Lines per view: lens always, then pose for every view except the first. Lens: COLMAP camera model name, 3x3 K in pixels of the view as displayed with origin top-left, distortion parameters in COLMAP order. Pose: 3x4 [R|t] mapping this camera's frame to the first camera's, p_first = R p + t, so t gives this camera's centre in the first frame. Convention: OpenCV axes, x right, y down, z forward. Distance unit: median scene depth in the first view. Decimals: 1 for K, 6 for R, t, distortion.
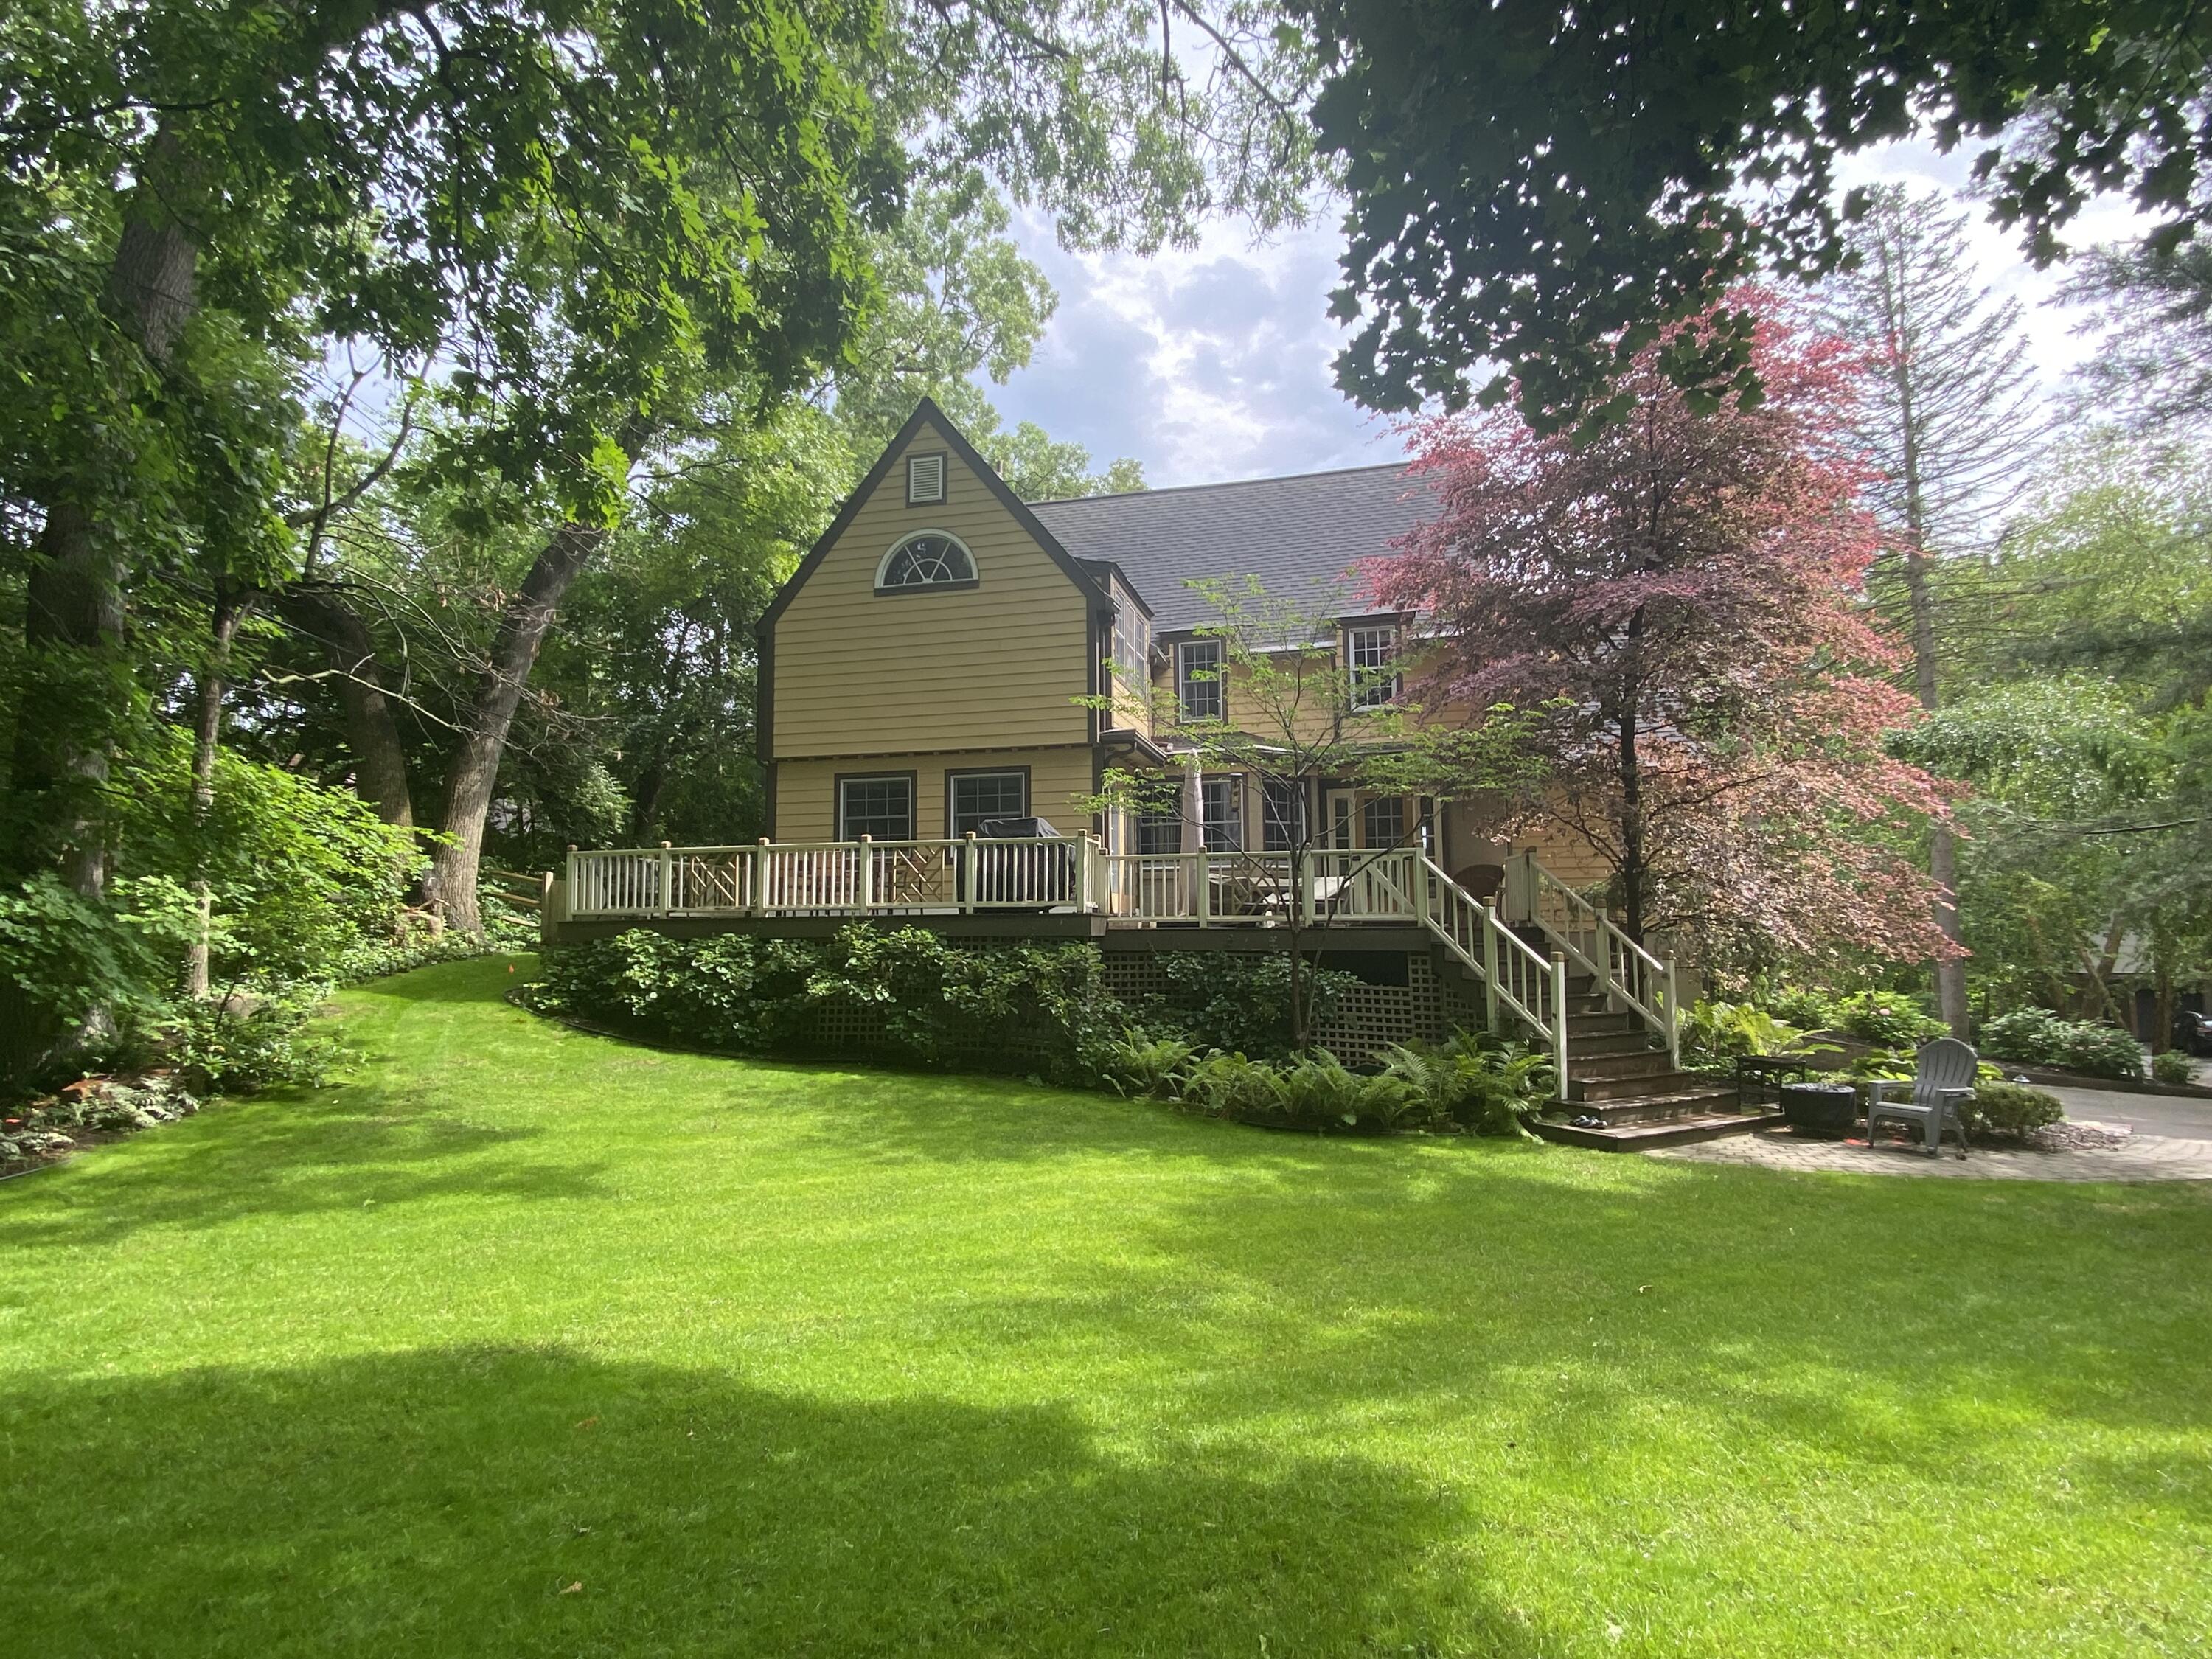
lens RADIAL K [[1101.6, 0, 1106.0], [0, 1101.6, 829.5], [0, 0, 1]] dist [0.038144, -0.035170]
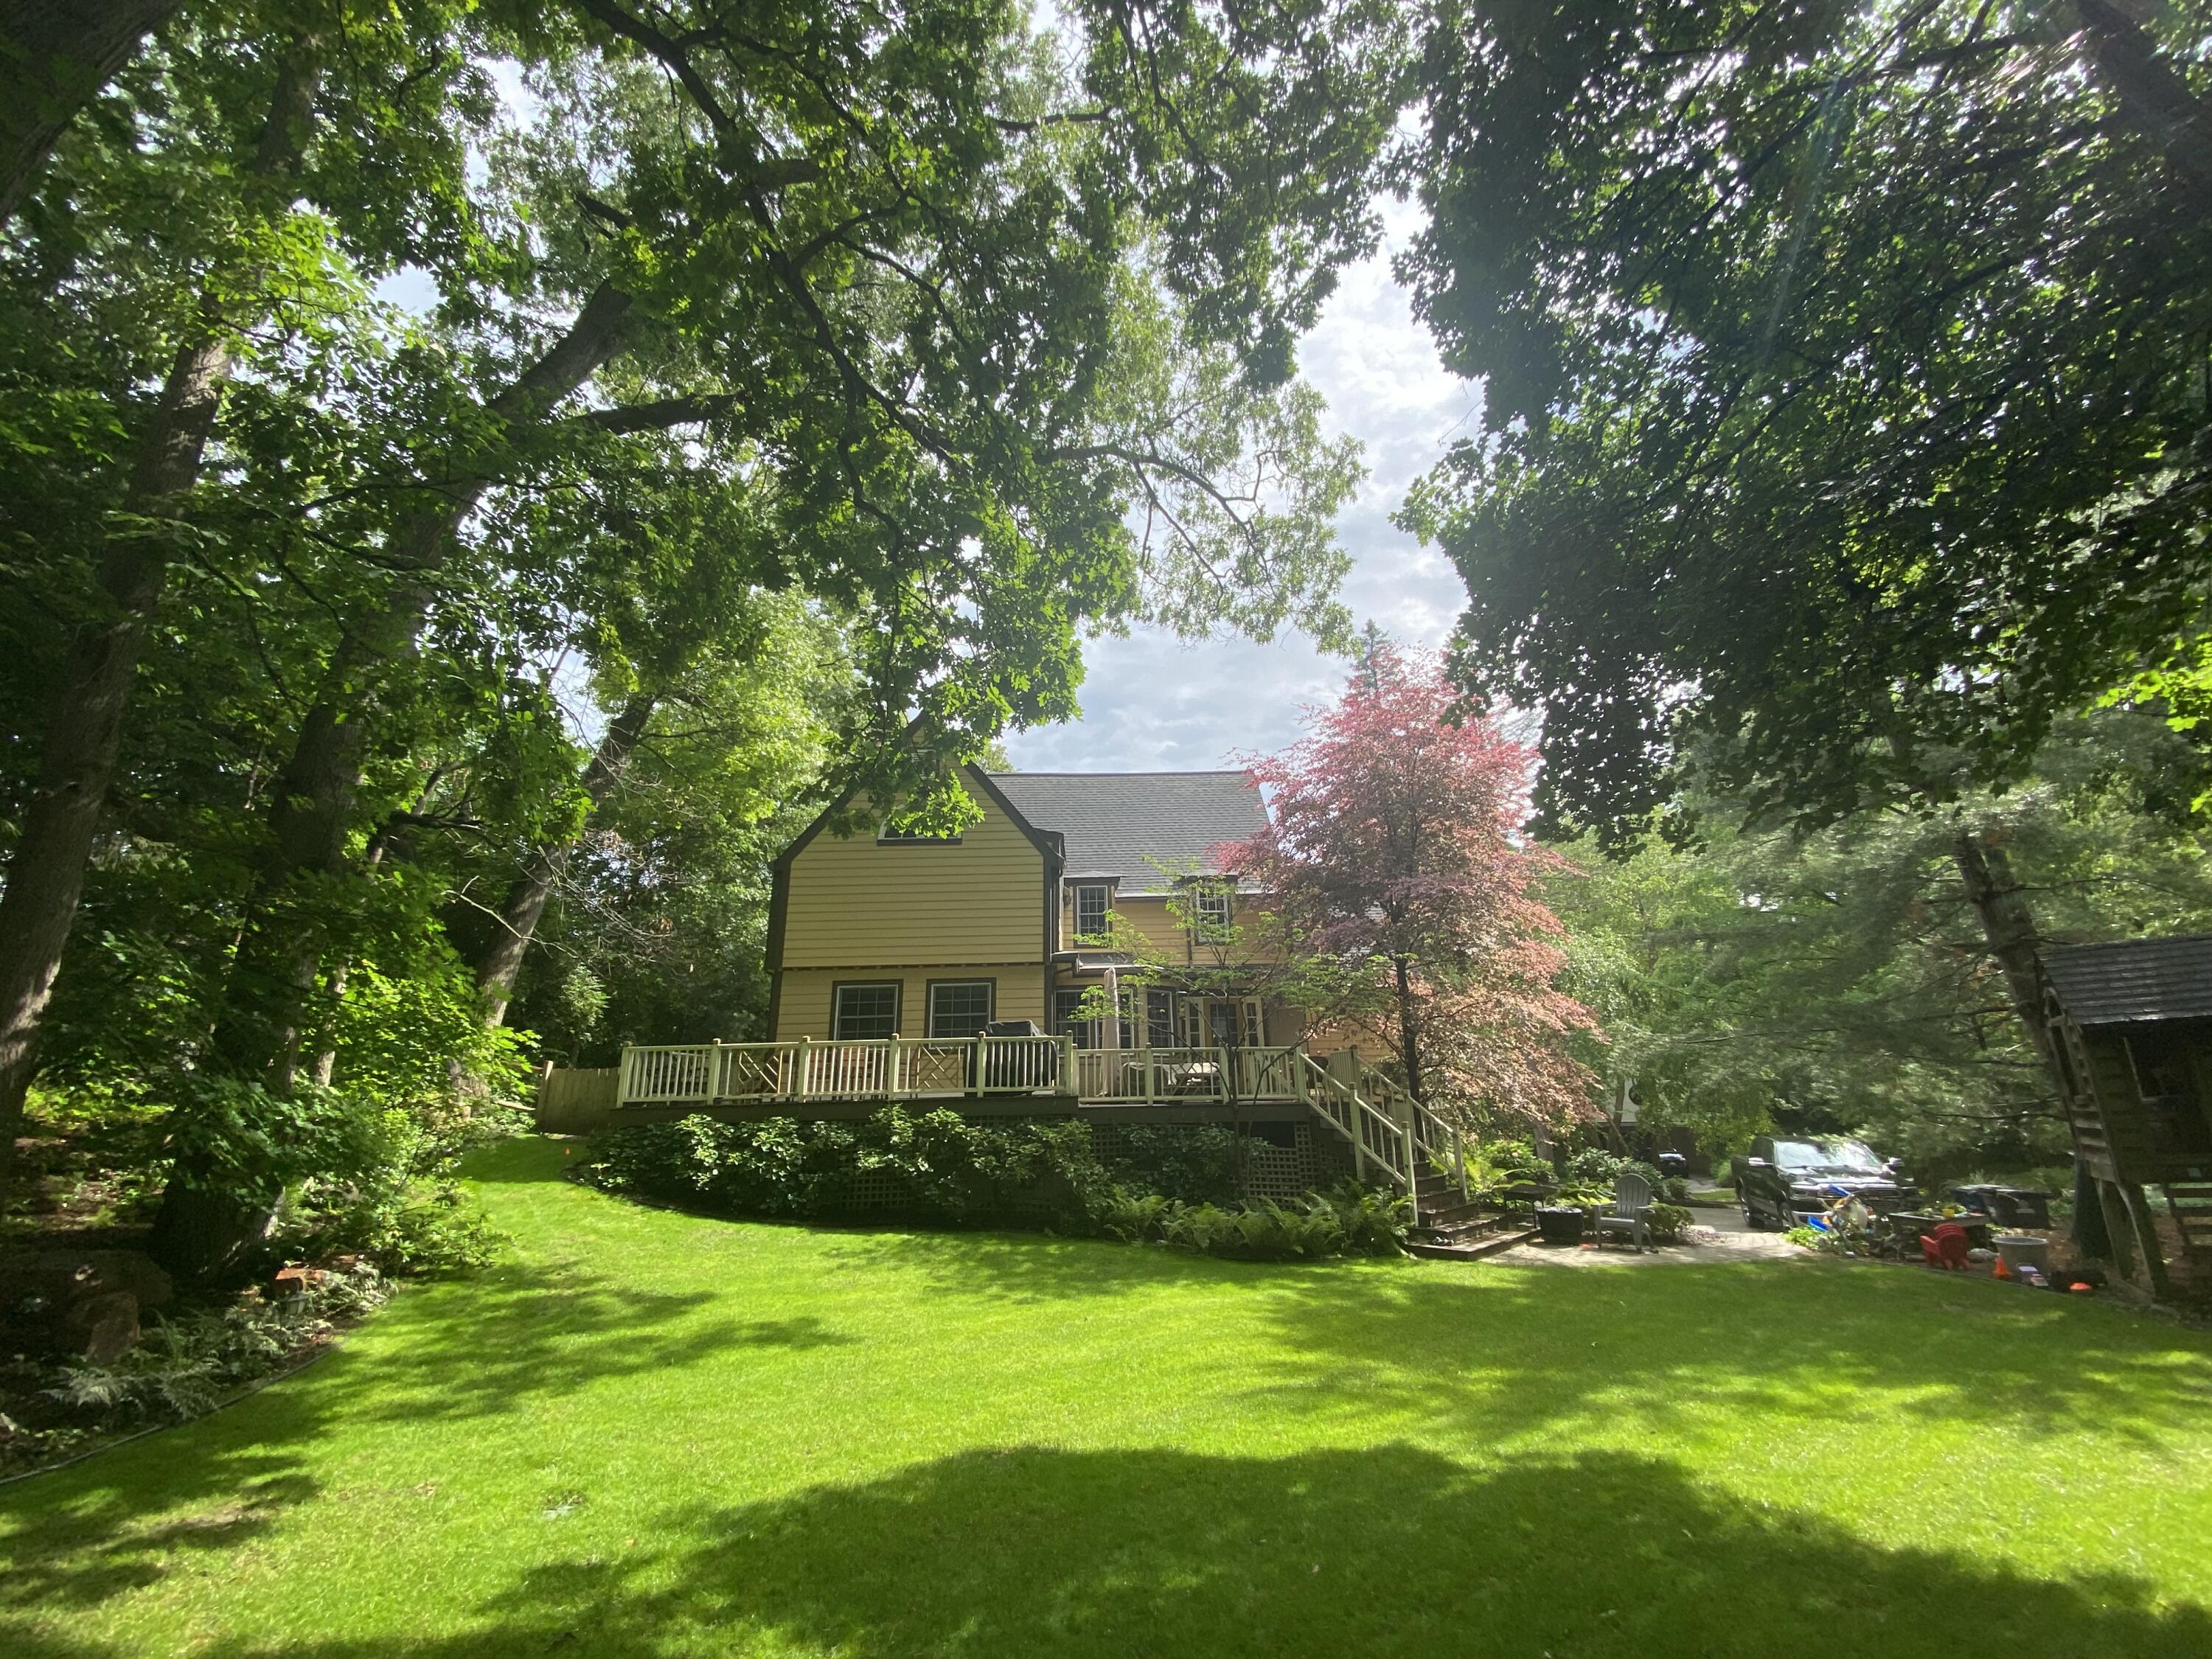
lens RADIAL K [[866.0, 0, 1106.0], [0, 866.0, 829.5], [0, 0, 1]] dist [0.018873, -0.019412]
pose [[0.964973, 0.066386, 0.253813, -0.321085], [-0.012522, 0.978007, -0.208195, -0.026800], [-0.262052, 0.197724, 0.944581, -0.087561]]
